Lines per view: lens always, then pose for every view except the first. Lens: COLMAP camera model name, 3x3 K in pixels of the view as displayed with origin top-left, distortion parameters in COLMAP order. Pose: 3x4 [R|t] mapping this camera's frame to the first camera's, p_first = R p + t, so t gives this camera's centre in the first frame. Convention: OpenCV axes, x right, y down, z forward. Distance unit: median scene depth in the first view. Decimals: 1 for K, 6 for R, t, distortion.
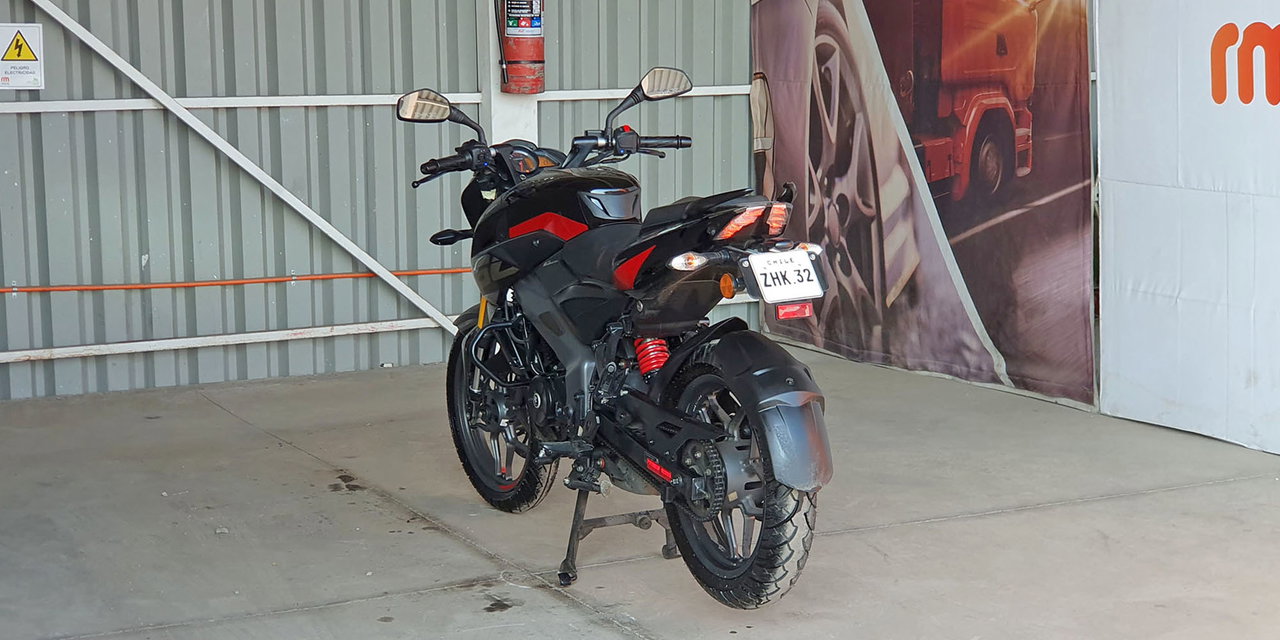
lens RADIAL K [[1998.5, 0, 653.5], [0, 1998.5, 354.1], [0, 0, 1]] dist [0.119448, -0.769305]
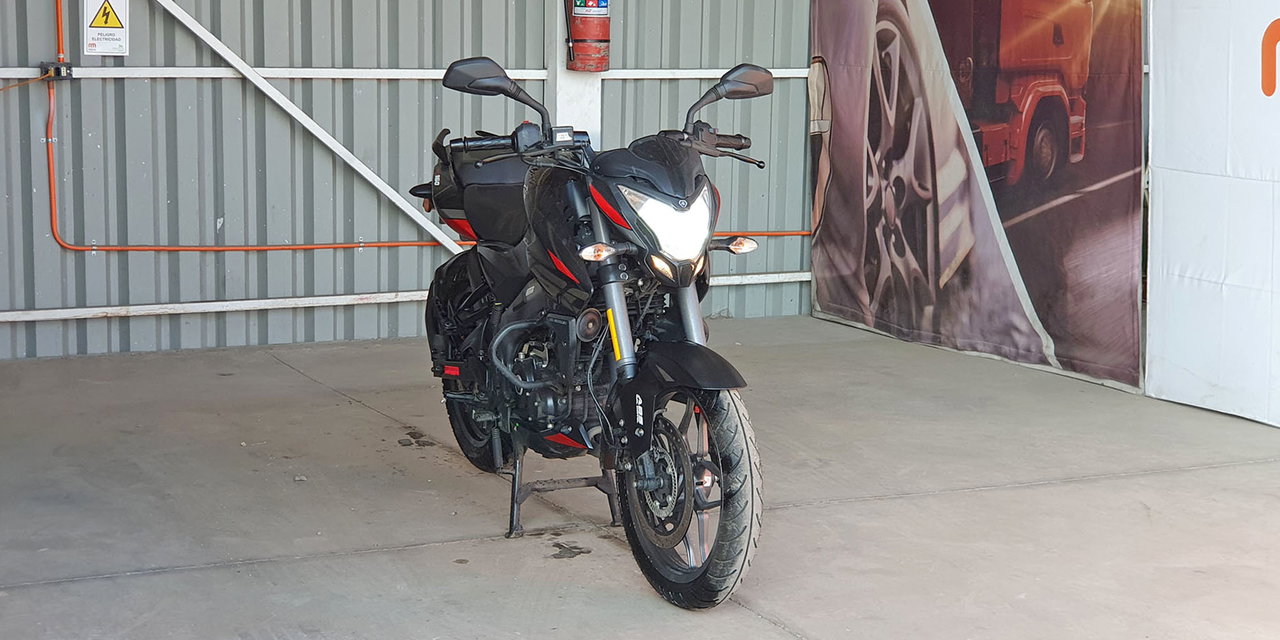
lens RADIAL K [[2018.9, 0, 640.0], [0, 2018.9, 320.0], [0, 0, 1]] dist [0.051392, -0.492610]
pose [[0.999274, 0.027796, -0.026038, -0.009083], [-0.028059, 0.999558, -0.009791, 0.007669], [0.025755, 0.010514, 0.999613, -0.037812]]
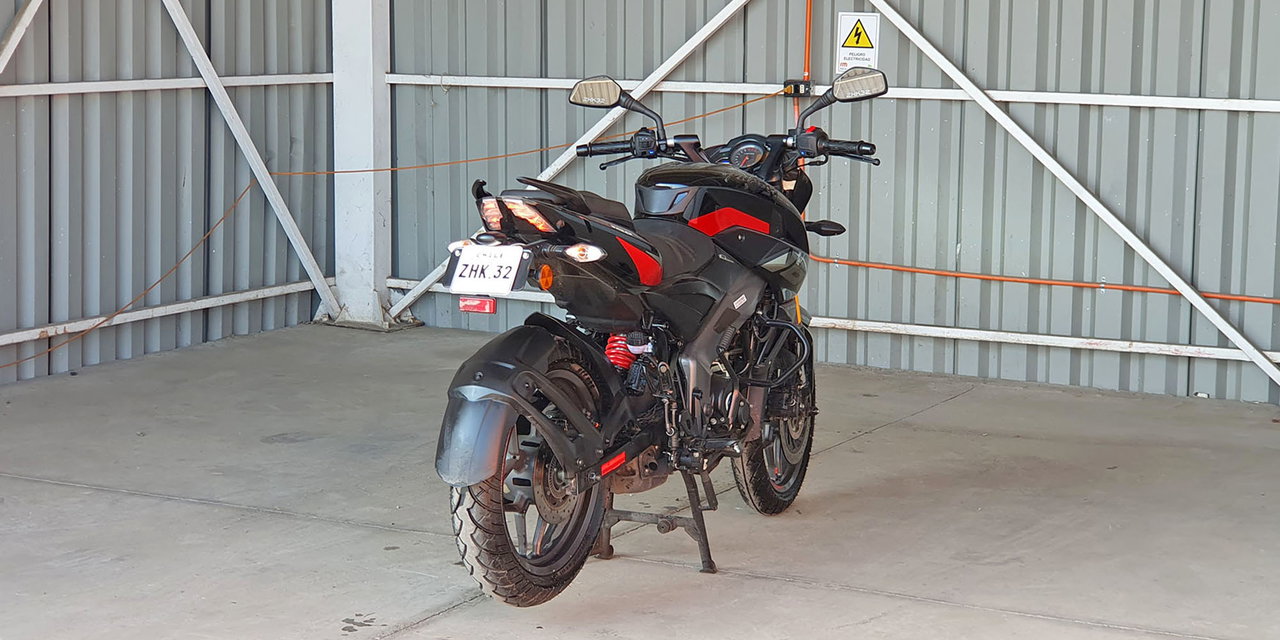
lens RADIAL K [[2110.9, 0, 618.5], [0, 2110.9, 322.1], [0, 0, 1]] dist [0.157582, -1.456638]
pose [[0.592491, 0.132338, -0.794633, 0.543569], [-0.148378, 0.987465, 0.053820, -0.045892], [0.791795, 0.086018, 0.604700, 0.241048]]
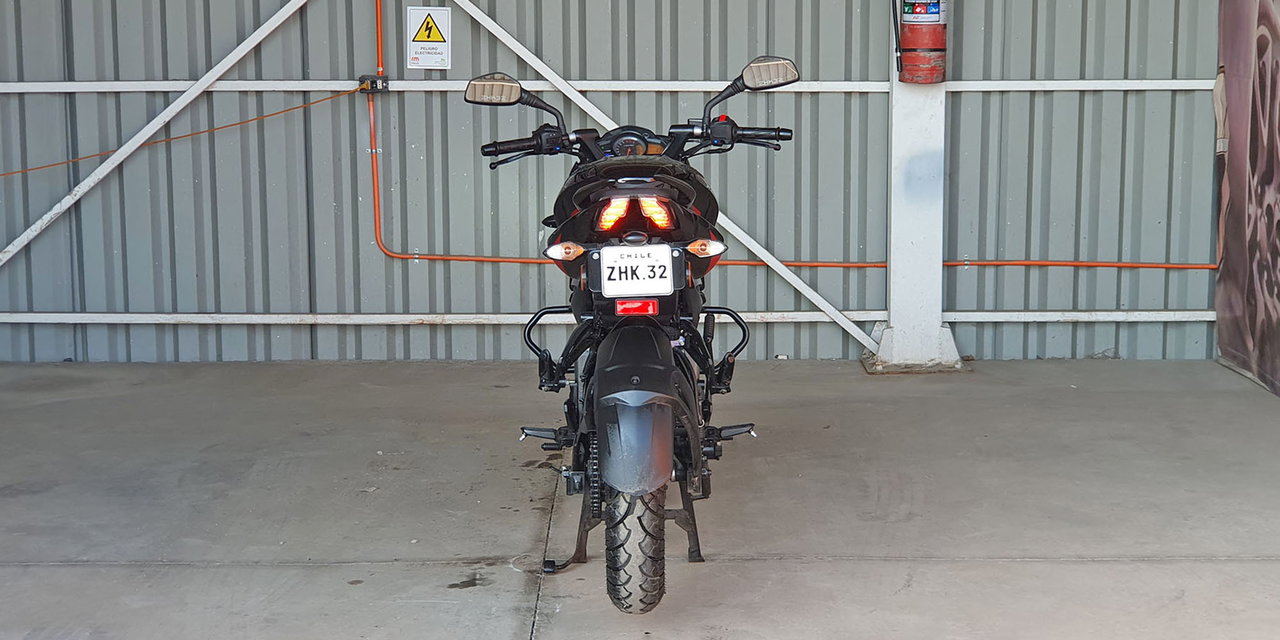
lens RADIAL K [[2110.9, 0, 618.5], [0, 2110.9, 322.1], [0, 0, 1]] dist [0.157582, -1.456638]
pose [[0.891697, 0.071885, -0.446889, 0.298248], [-0.078955, 0.996874, 0.002810, -0.009496], [0.445694, 0.032778, 0.894585, 0.046219]]
